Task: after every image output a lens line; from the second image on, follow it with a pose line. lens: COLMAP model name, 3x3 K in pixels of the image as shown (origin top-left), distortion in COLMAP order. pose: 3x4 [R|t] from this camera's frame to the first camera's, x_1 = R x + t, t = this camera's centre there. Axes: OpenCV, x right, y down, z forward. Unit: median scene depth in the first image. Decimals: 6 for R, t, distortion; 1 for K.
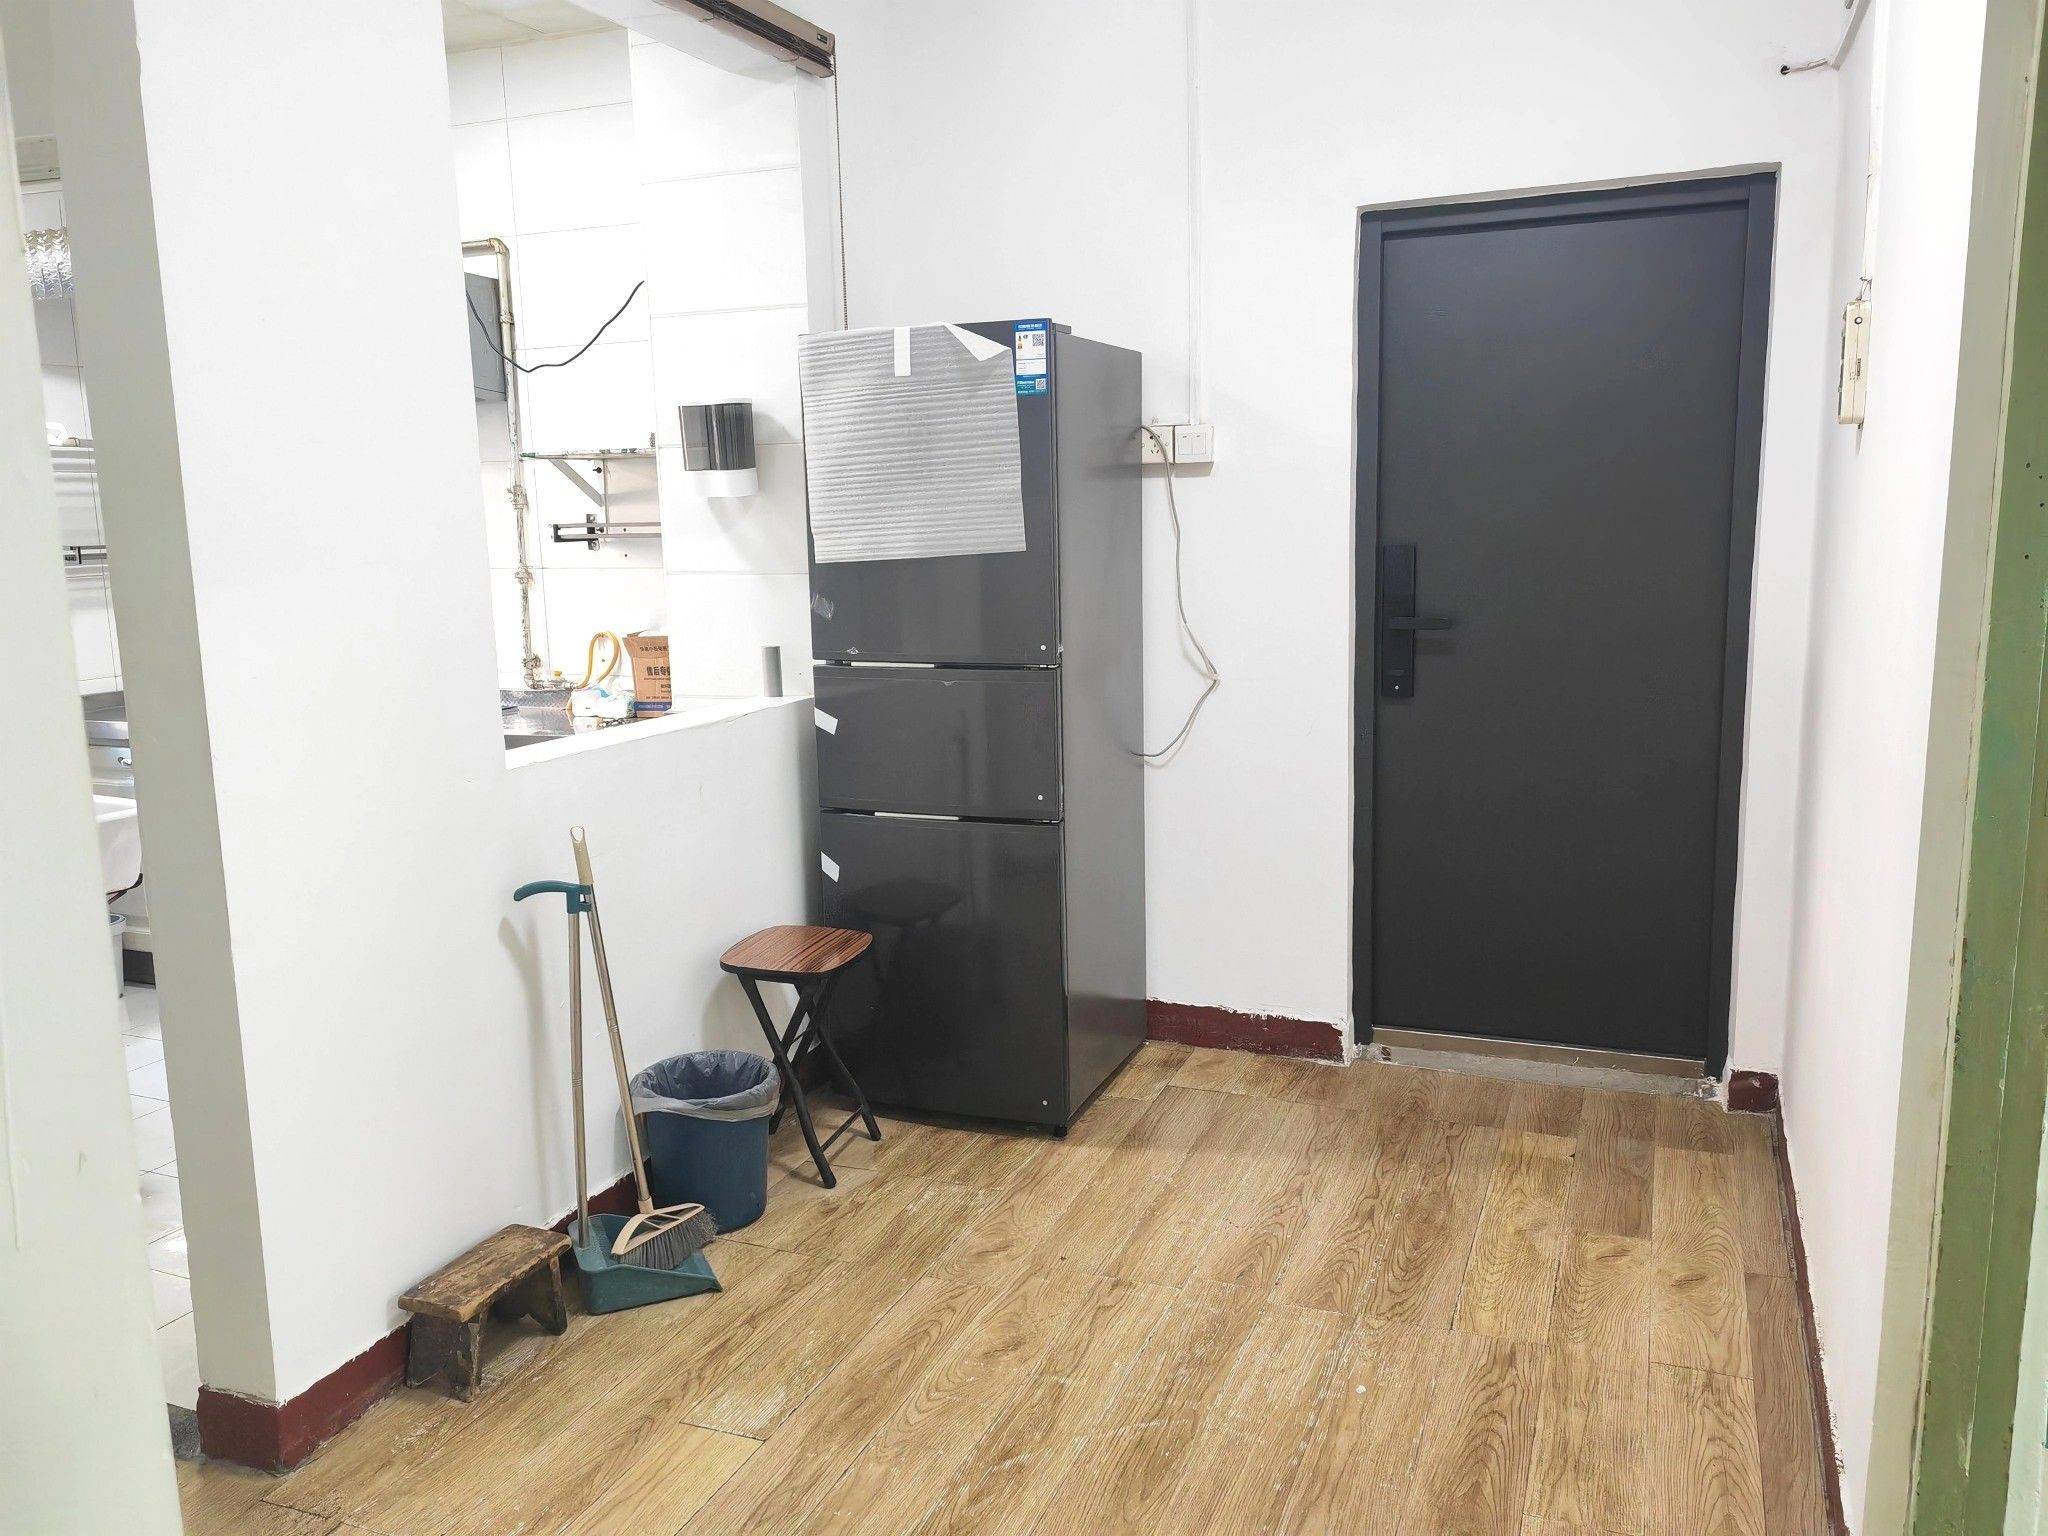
lens RADIAL K [[1571.3, 0, 1011.8], [0, 1571.3, 766.8], [0, 0, 1]] dist [0.032346, -0.030574]
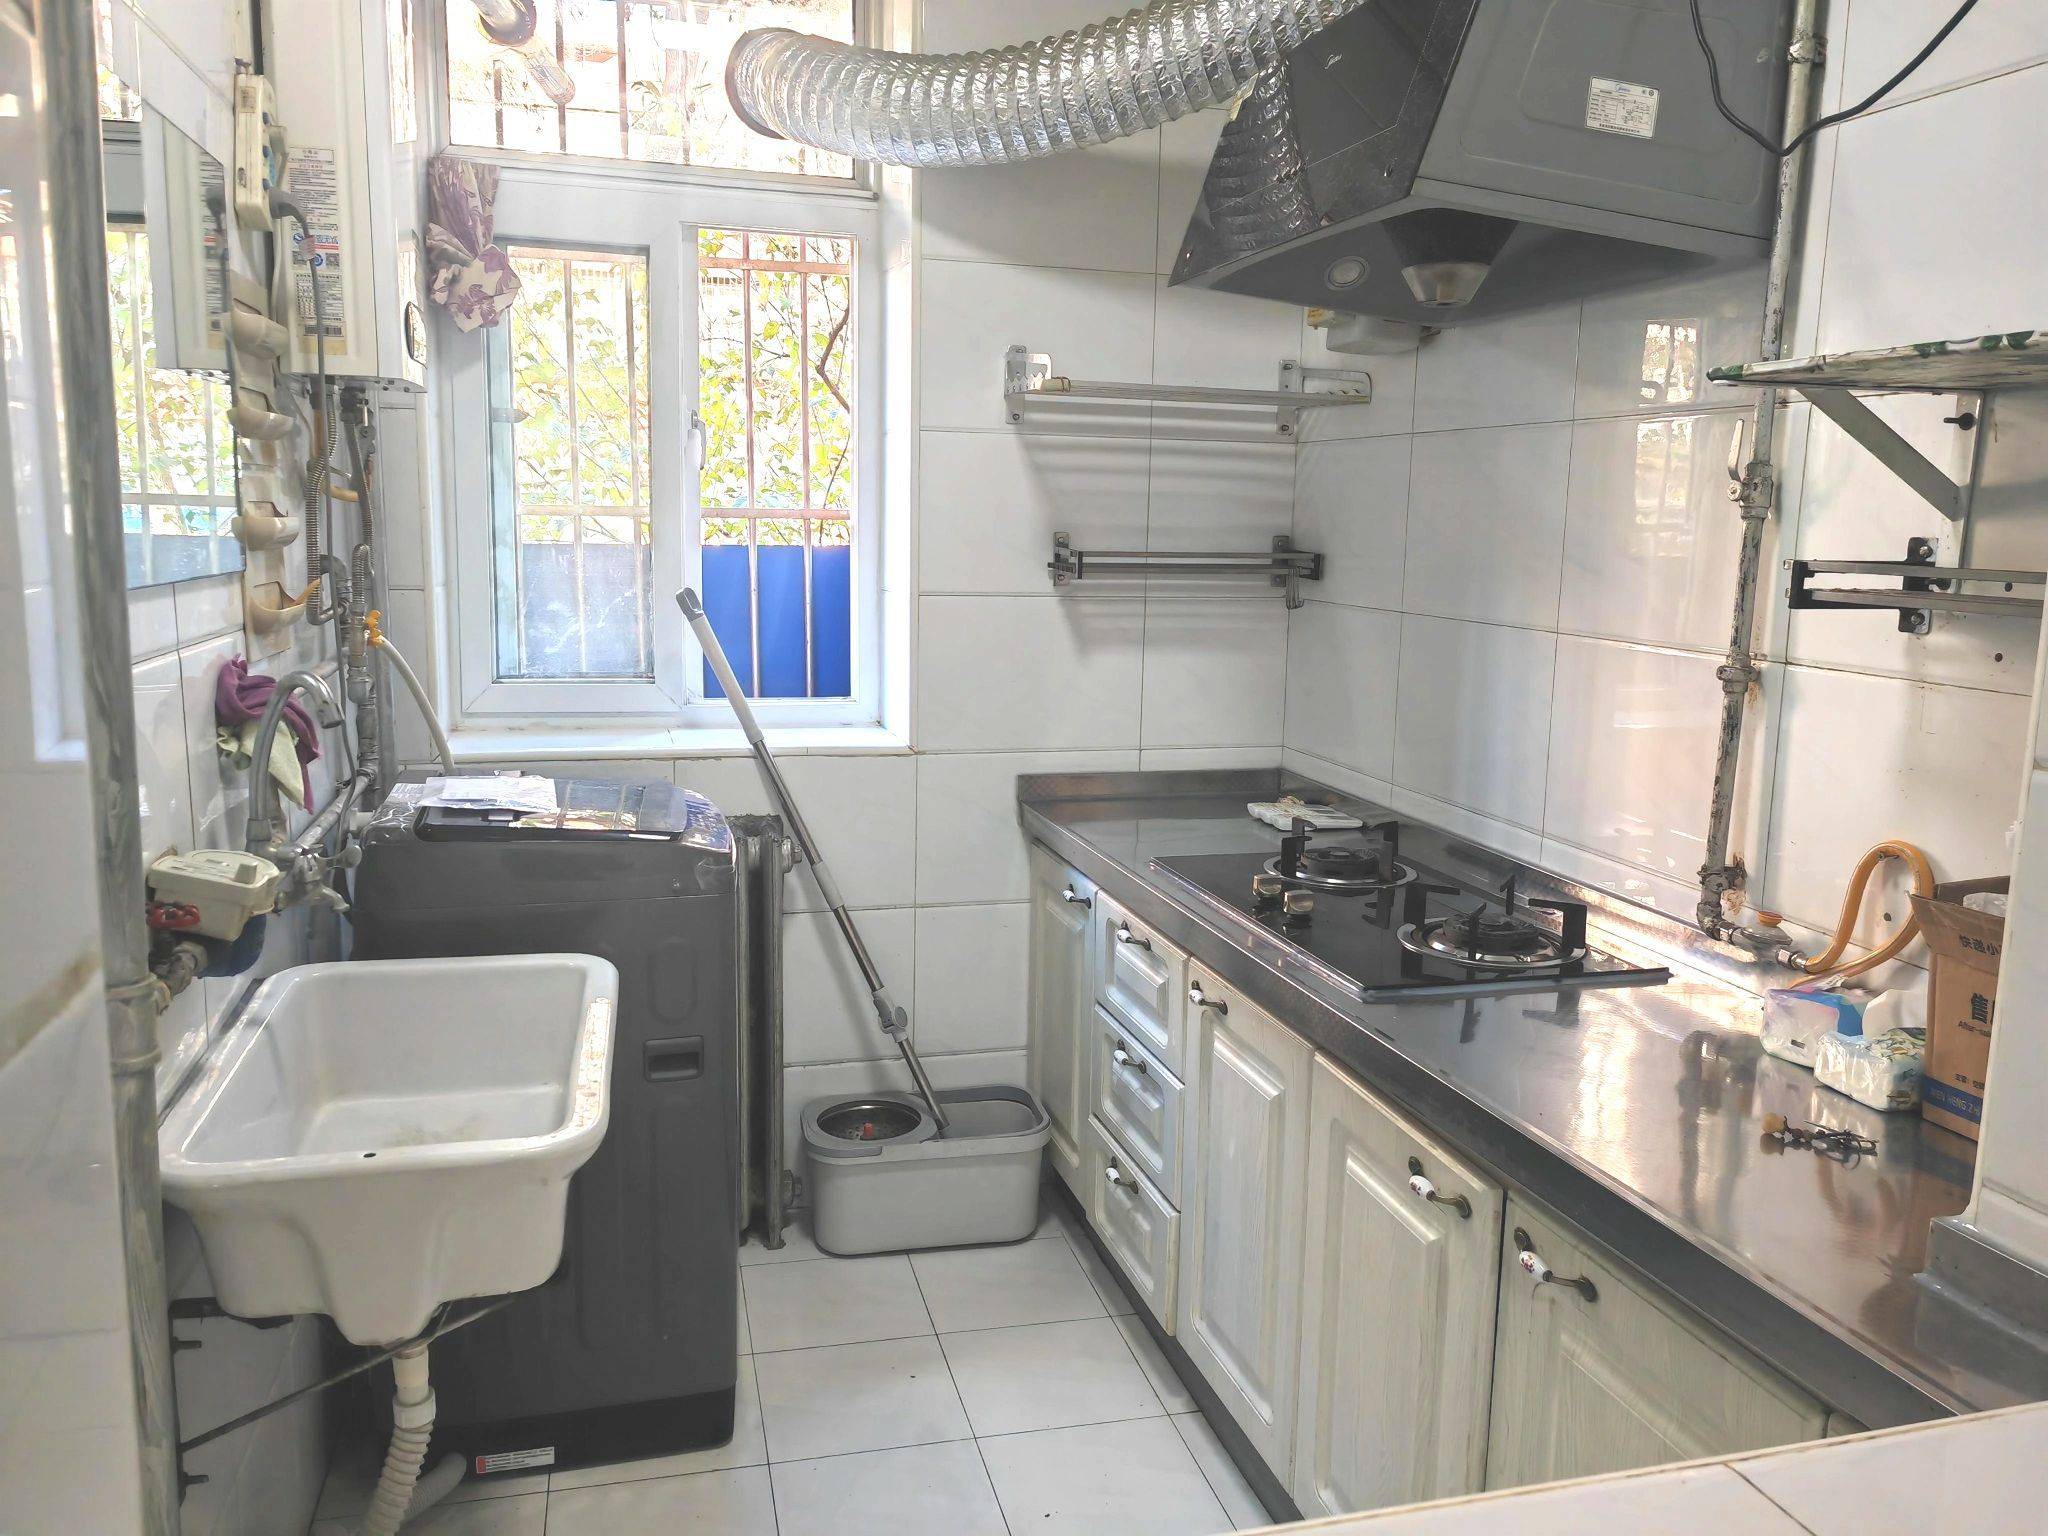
lens RADIAL K [[1571.3, 0, 1019.6], [0, 1571.3, 757.4], [0, 0, 1]] dist [0.032346, -0.030574]
pose [[0.611519, 0.159658, -0.774954, -0.097571], [-0.167590, 0.983344, 0.070345, -0.099502], [0.773278, 0.086857, 0.628091, 0.600106]]
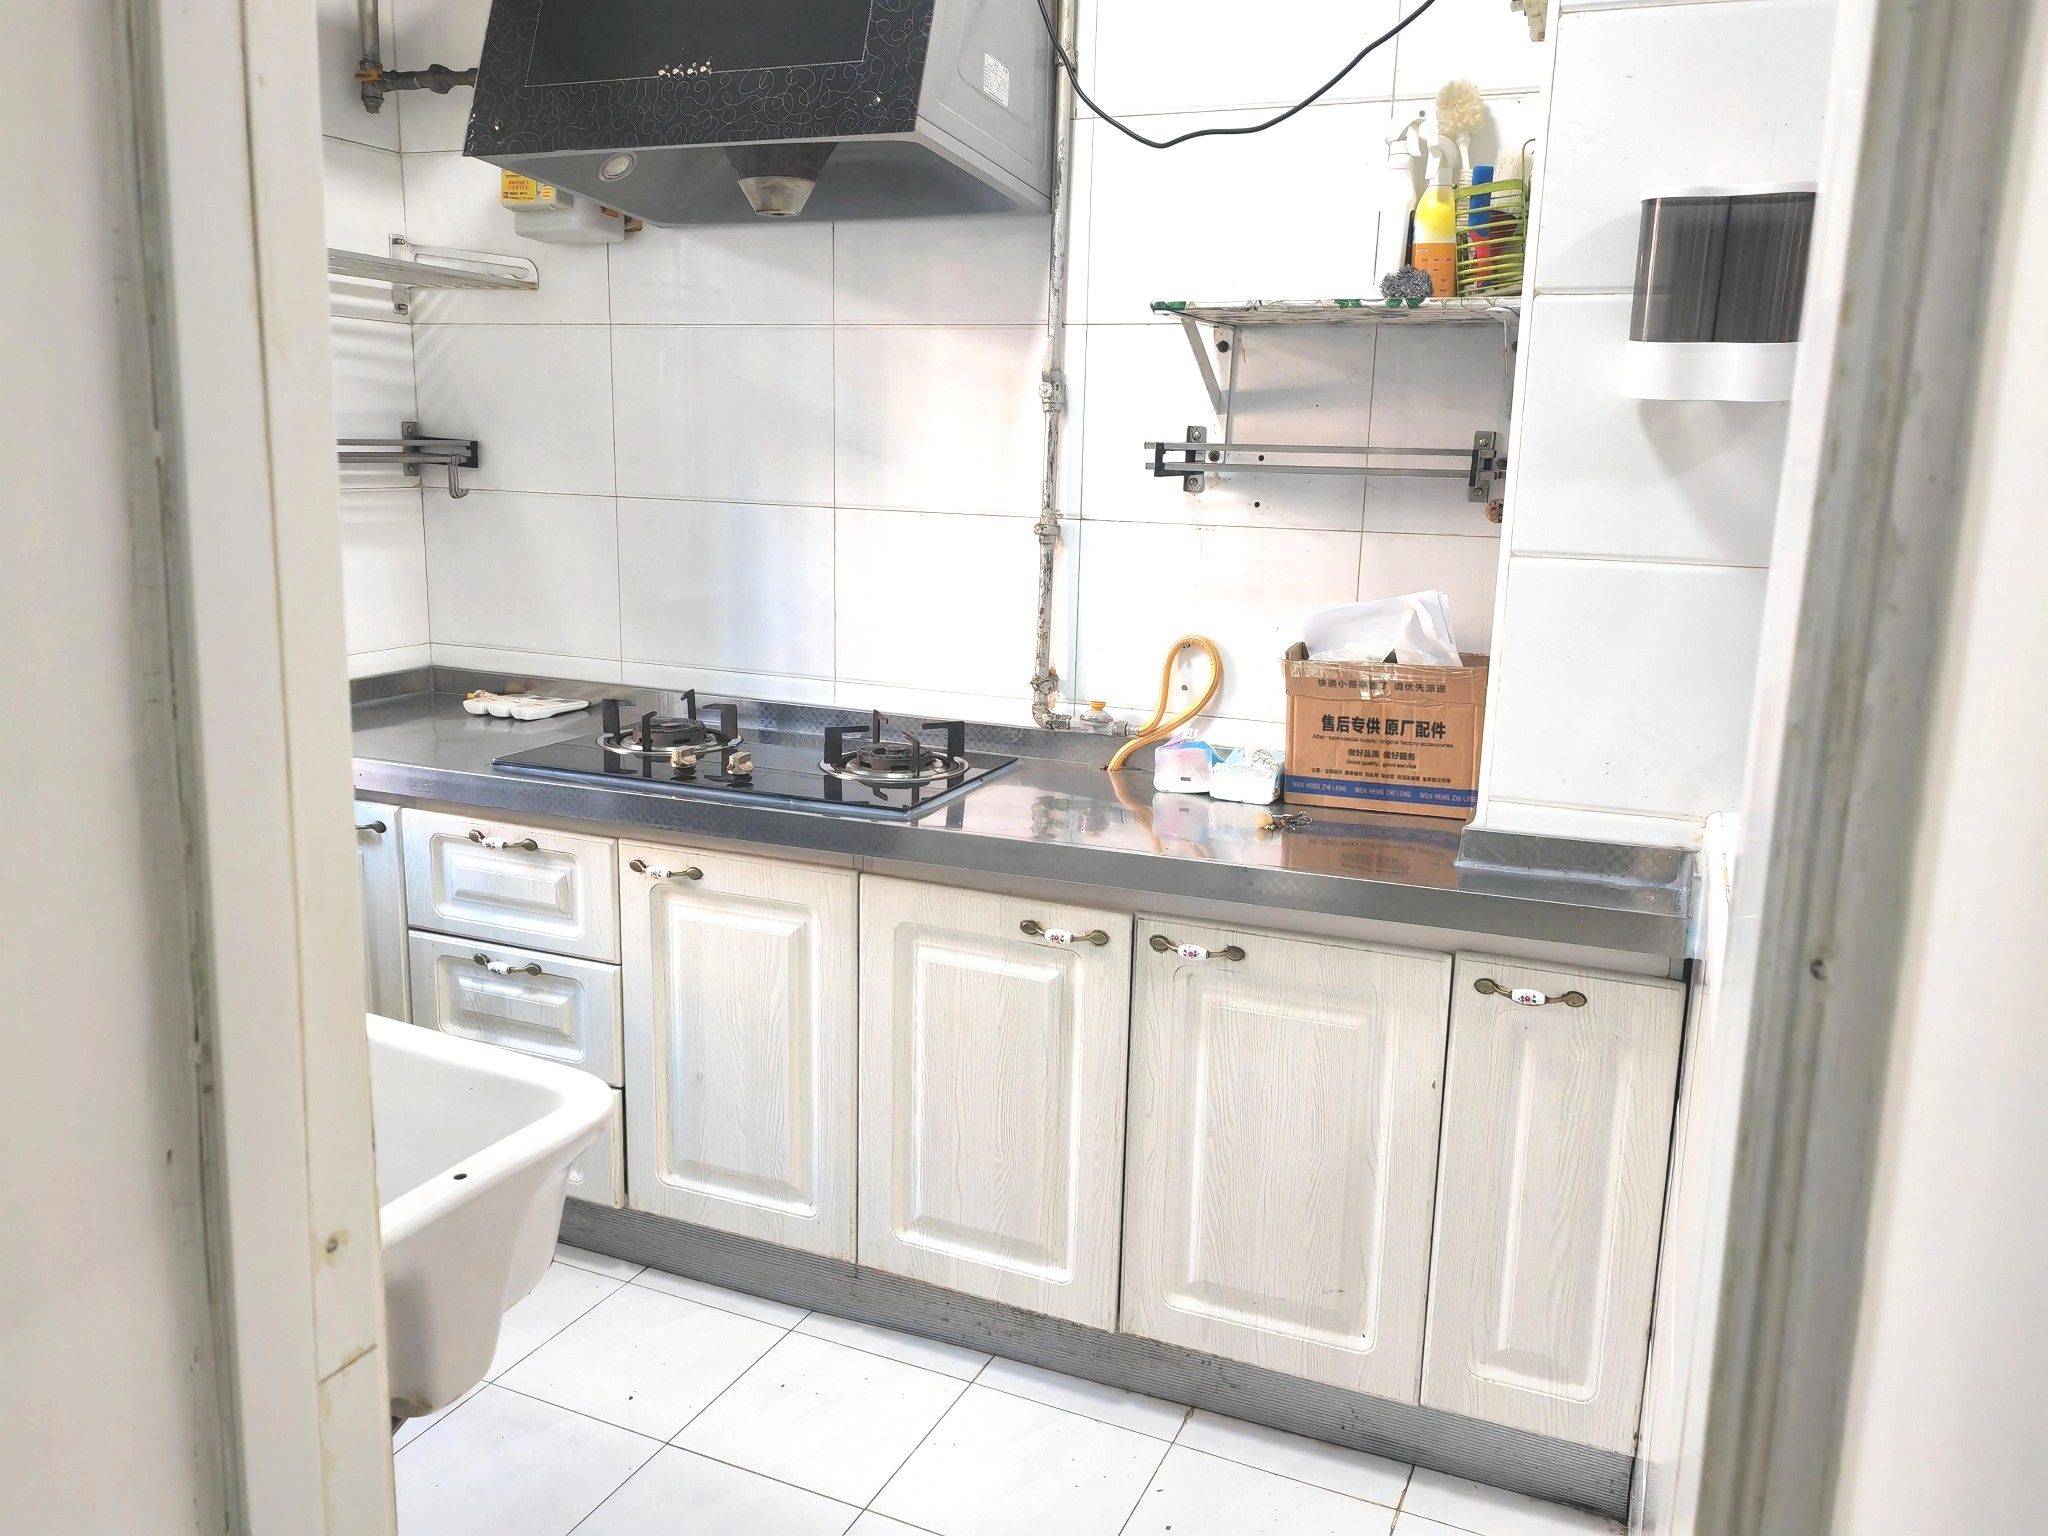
lens RADIAL K [[1571.3, 0, 1028.1], [0, 1571.3, 768.7], [0, 0, 1]] dist [0.032346, -0.030574]
pose [[0.998725, 0.050284, 0.004553, -0.322564], [-0.050429, 0.997881, 0.041116, -0.060161], [-0.002476, -0.041293, 0.999144, 0.442743]]
